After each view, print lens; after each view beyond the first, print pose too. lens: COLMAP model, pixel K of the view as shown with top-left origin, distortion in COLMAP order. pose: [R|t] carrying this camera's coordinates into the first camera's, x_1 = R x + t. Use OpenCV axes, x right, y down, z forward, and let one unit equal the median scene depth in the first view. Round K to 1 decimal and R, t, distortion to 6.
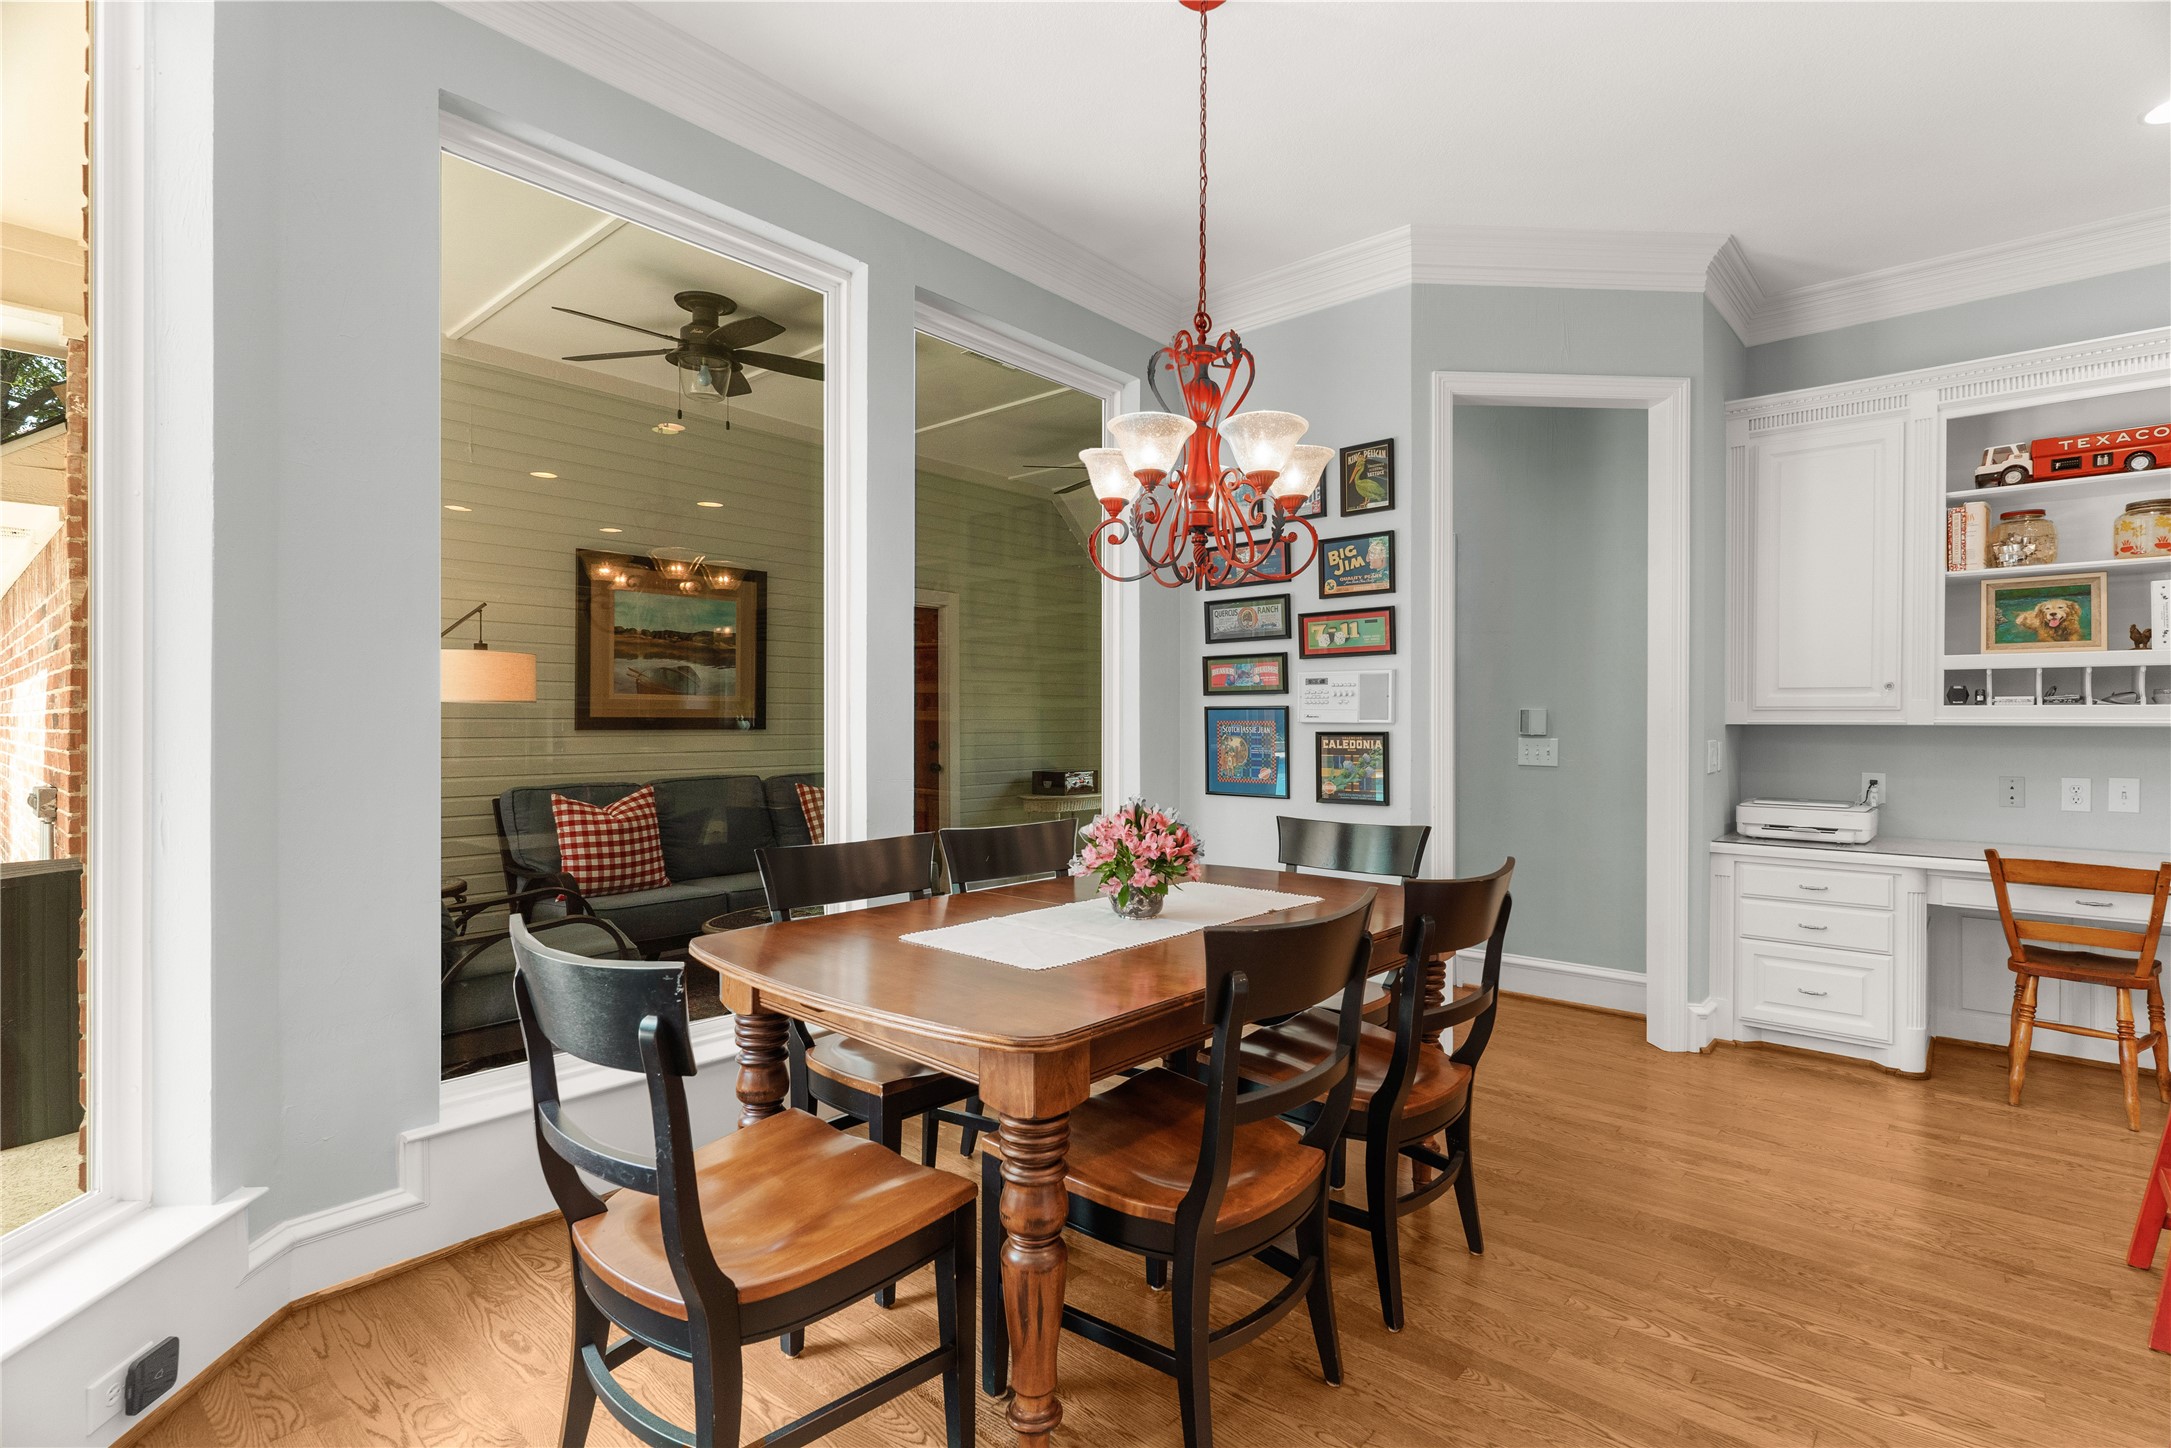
lens RADIAL K [[1034.3, 0, 1088.6], [0, 1034.3, 724.2], [0, 0, 1]] dist [0.000575, -0.001700]
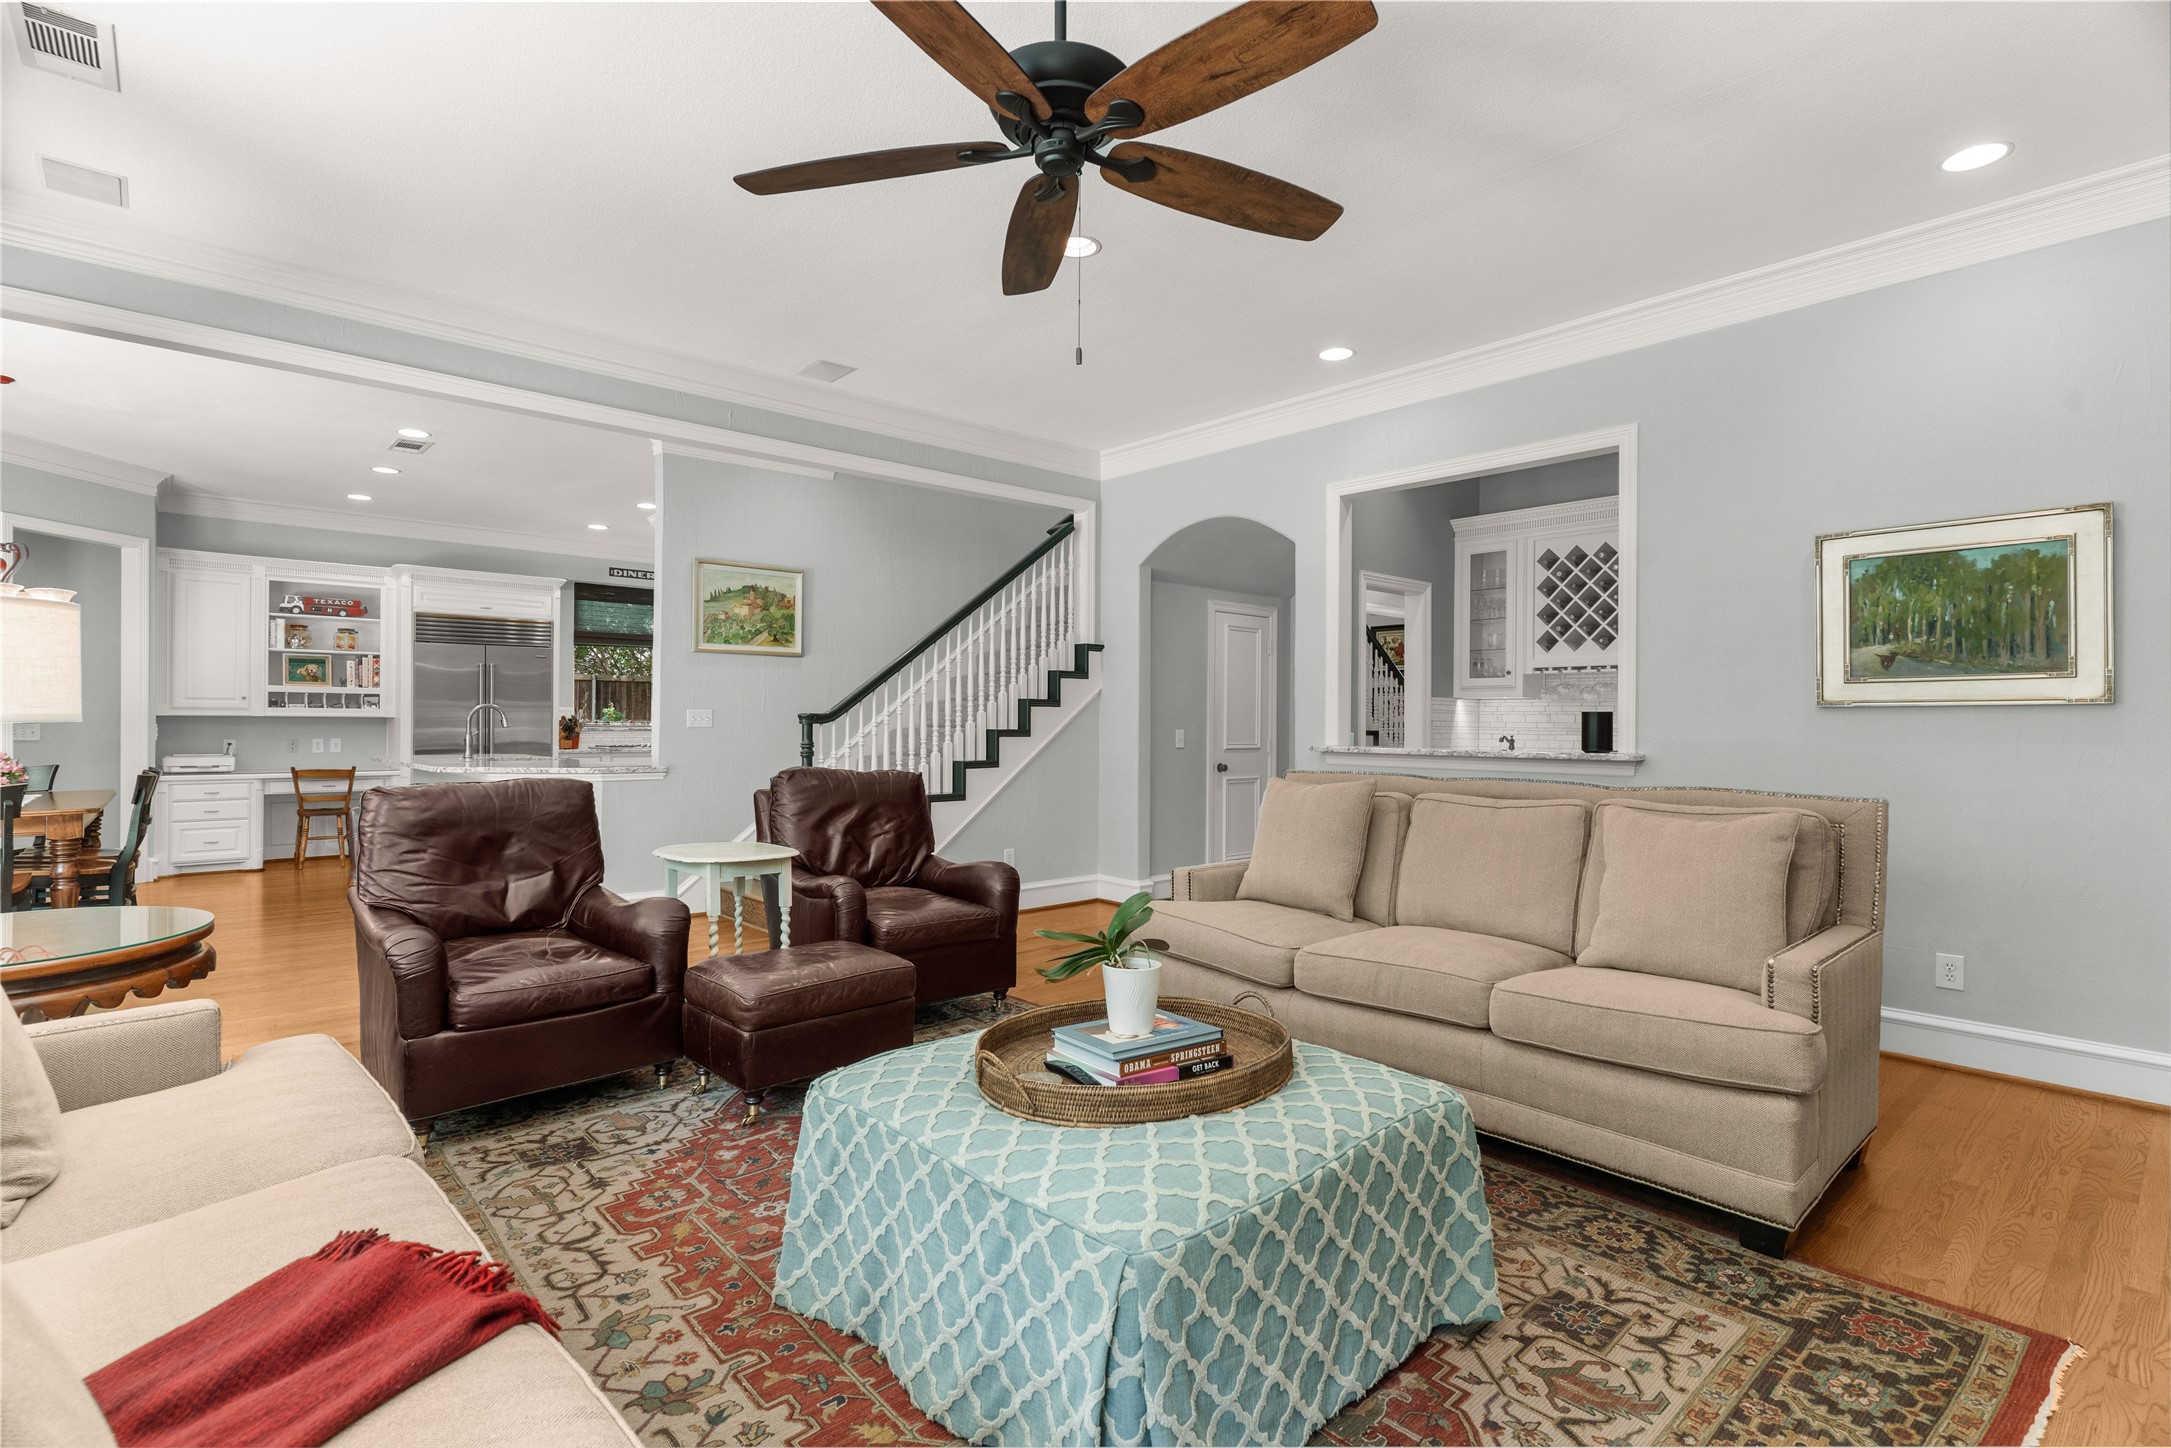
lens RADIAL K [[1034.3, 0, 1088.0], [0, 1034.3, 723.0], [0, 0, 1]] dist [0.000575, -0.001700]
pose [[0.115286, -0.002366, 0.993330, -1.161444], [-0.001854, 0.999995, 0.002597, 0.006180], [-0.993331, -0.002142, 0.115281, -0.997313]]
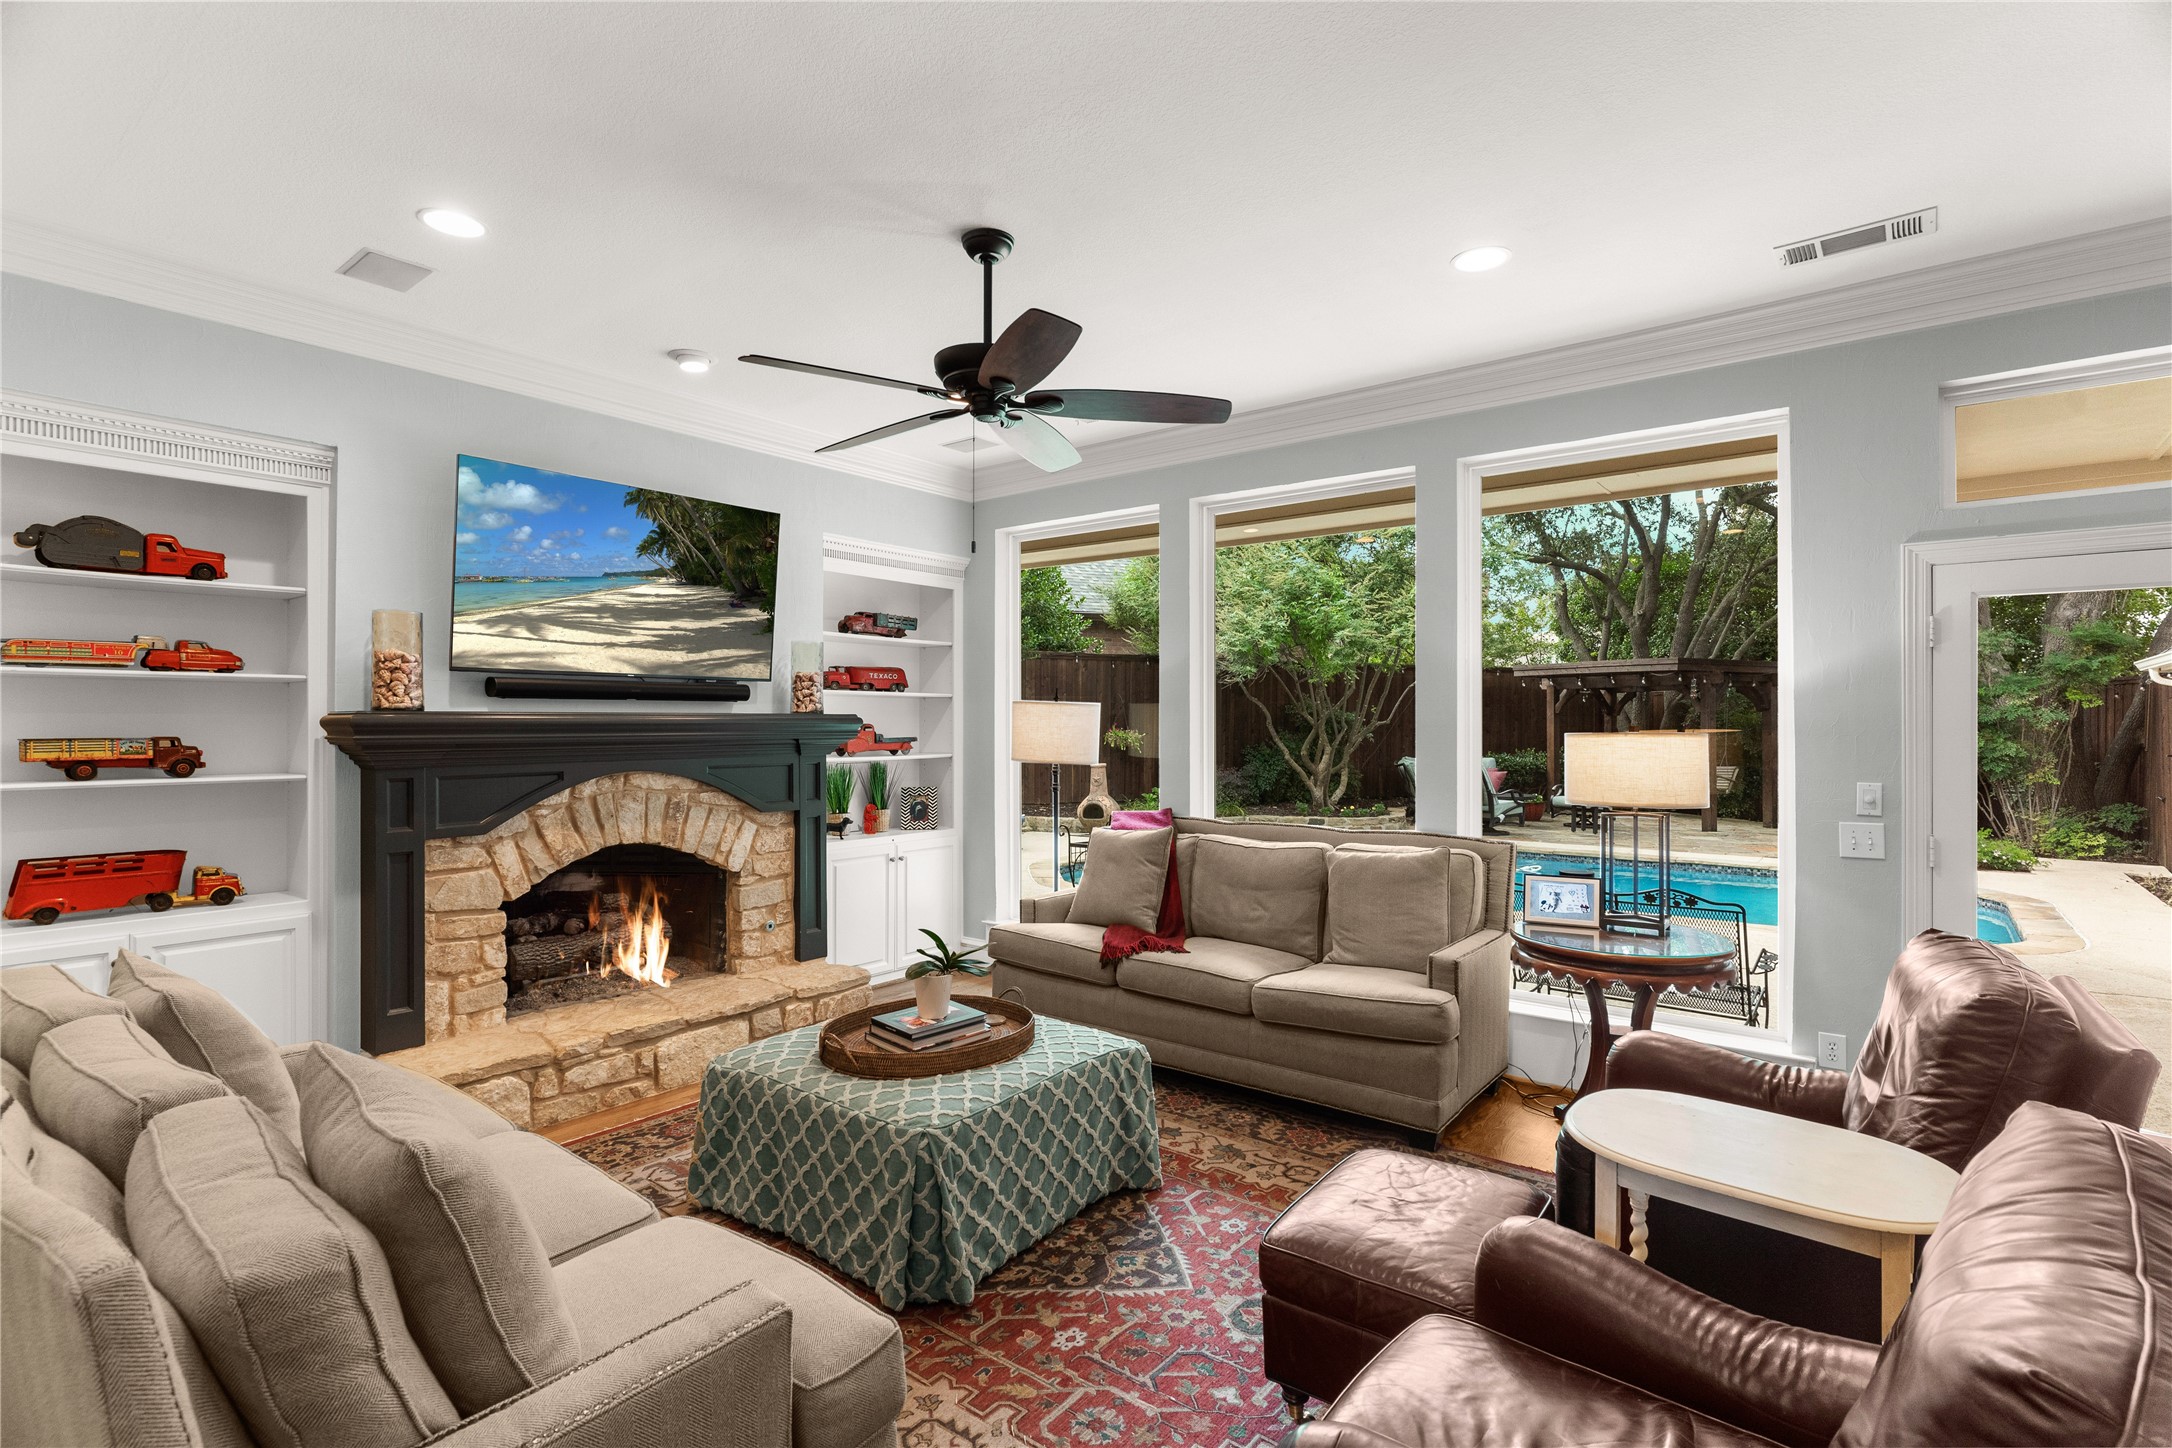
lens RADIAL K [[1034.8, 0, 1088.9], [0, 1034.8, 719.0], [0, 0, 1]] dist [0.000575, -0.001700]
pose [[0.053499, -0.002932, -0.998564, 0.254765], [-0.005926, 0.999977, -0.003254, -0.067298], [0.998550, 0.006092, 0.053481, -0.877107]]
